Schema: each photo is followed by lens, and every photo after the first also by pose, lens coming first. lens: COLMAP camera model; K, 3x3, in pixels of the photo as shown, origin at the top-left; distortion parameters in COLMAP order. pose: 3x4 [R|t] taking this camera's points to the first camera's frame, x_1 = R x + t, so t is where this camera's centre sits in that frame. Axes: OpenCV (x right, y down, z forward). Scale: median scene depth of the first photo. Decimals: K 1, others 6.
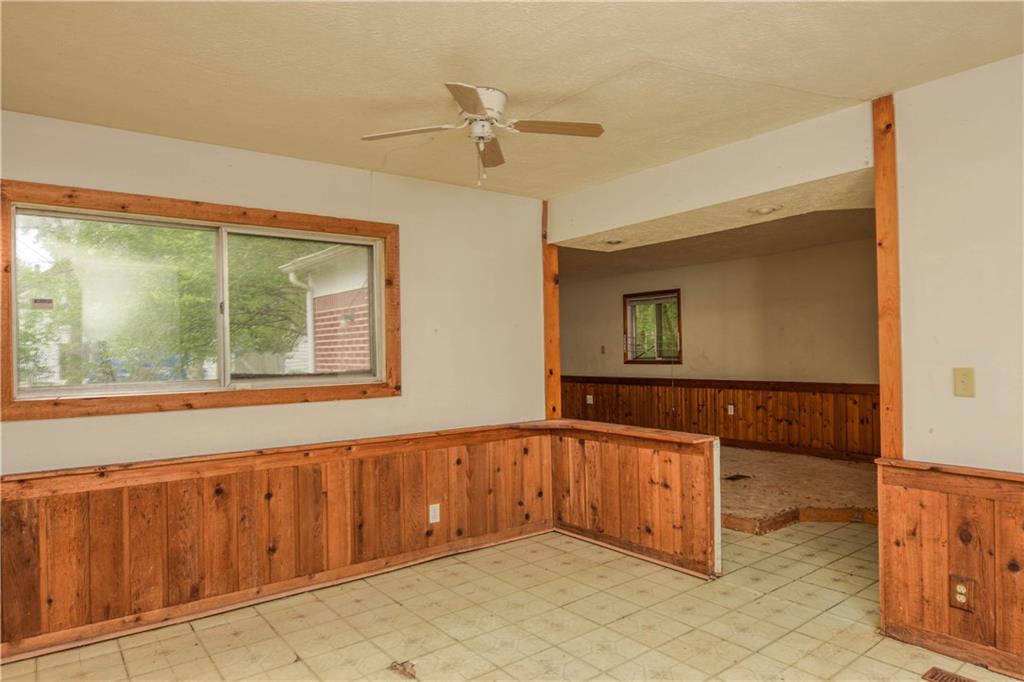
lens RADIAL K [[625.4, 0, 519.6], [0, 625.4, 345.7], [0, 0, 1]] dist [-0.013846, -0.005401]
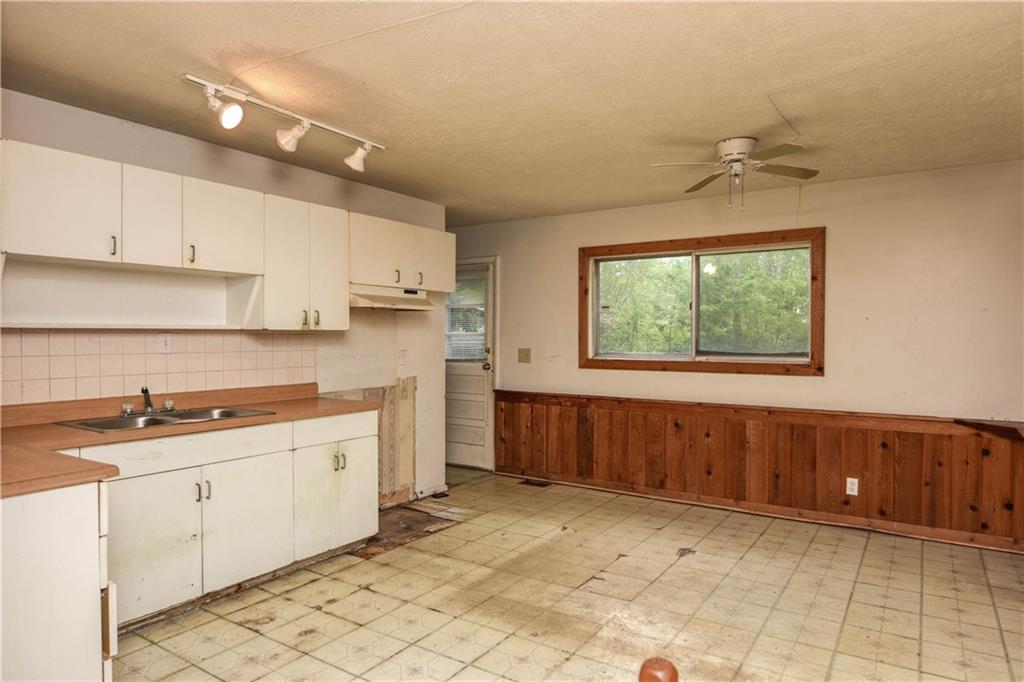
lens RADIAL K [[625.4, 0, 526.9], [0, 625.4, 342.8], [0, 0, 1]] dist [-0.013846, -0.005401]
pose [[0.333078, 0.027484, -0.942499, 0.633947], [-0.004877, 0.999612, 0.027425, -0.008994], [0.942887, -0.004538, 0.333083, 0.092364]]
